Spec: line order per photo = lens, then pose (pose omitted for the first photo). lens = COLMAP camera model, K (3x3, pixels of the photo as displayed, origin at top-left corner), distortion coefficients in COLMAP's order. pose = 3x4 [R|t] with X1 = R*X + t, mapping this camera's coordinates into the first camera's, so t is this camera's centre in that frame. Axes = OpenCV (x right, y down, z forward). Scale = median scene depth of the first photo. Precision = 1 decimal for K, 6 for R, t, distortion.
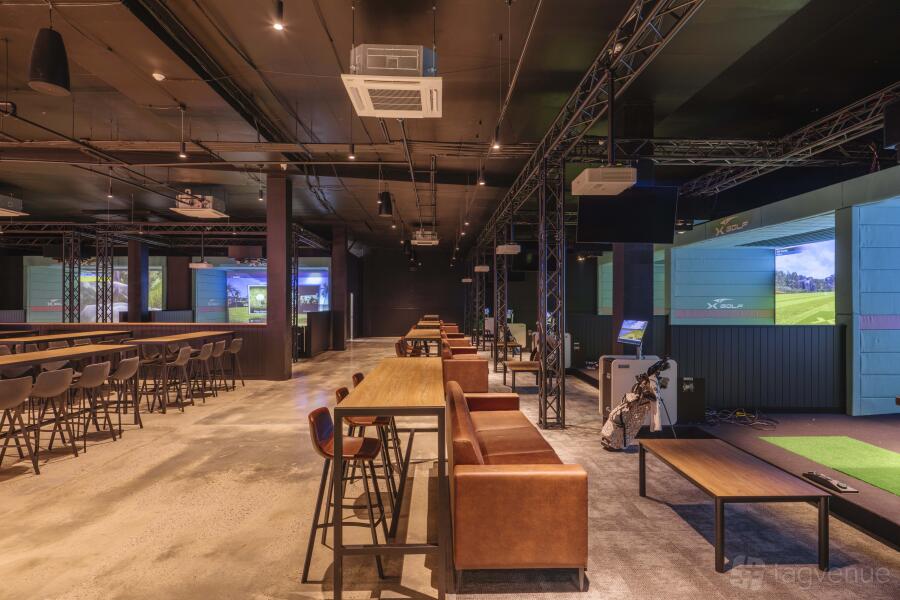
lens RADIAL K [[482.0, 0, 450.0], [0, 482.0, 300.0], [0, 0, 1]] dist [-0.000910, -0.000473]
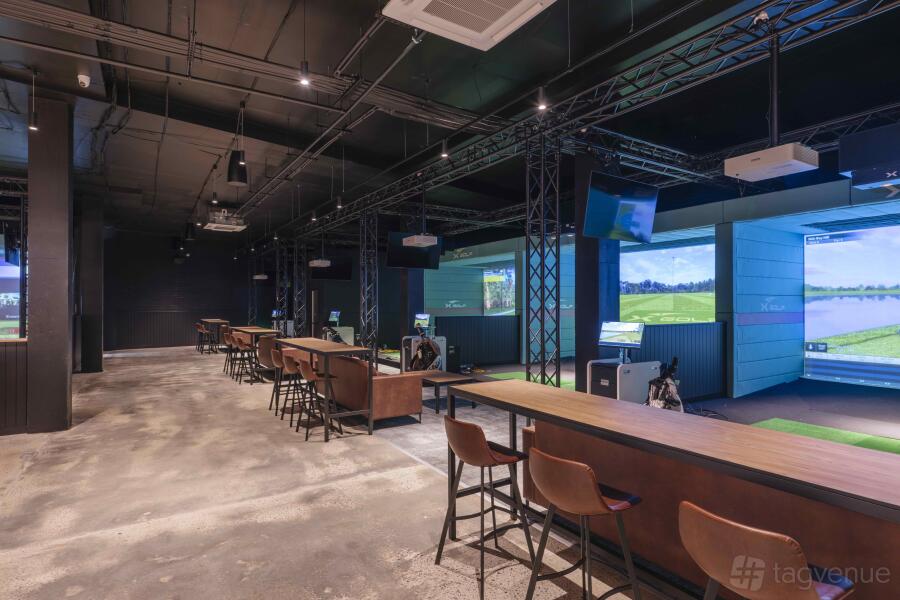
lens RADIAL K [[482.0, 0, 450.0], [0, 482.0, 300.0], [0, 0, 1]] dist [-0.000910, -0.000473]
pose [[0.855838, 0.003532, 0.517231, -0.399967], [-0.002332, 0.999993, -0.002970, 0.003052], [-0.517238, 0.001335, 0.855841, 0.362532]]
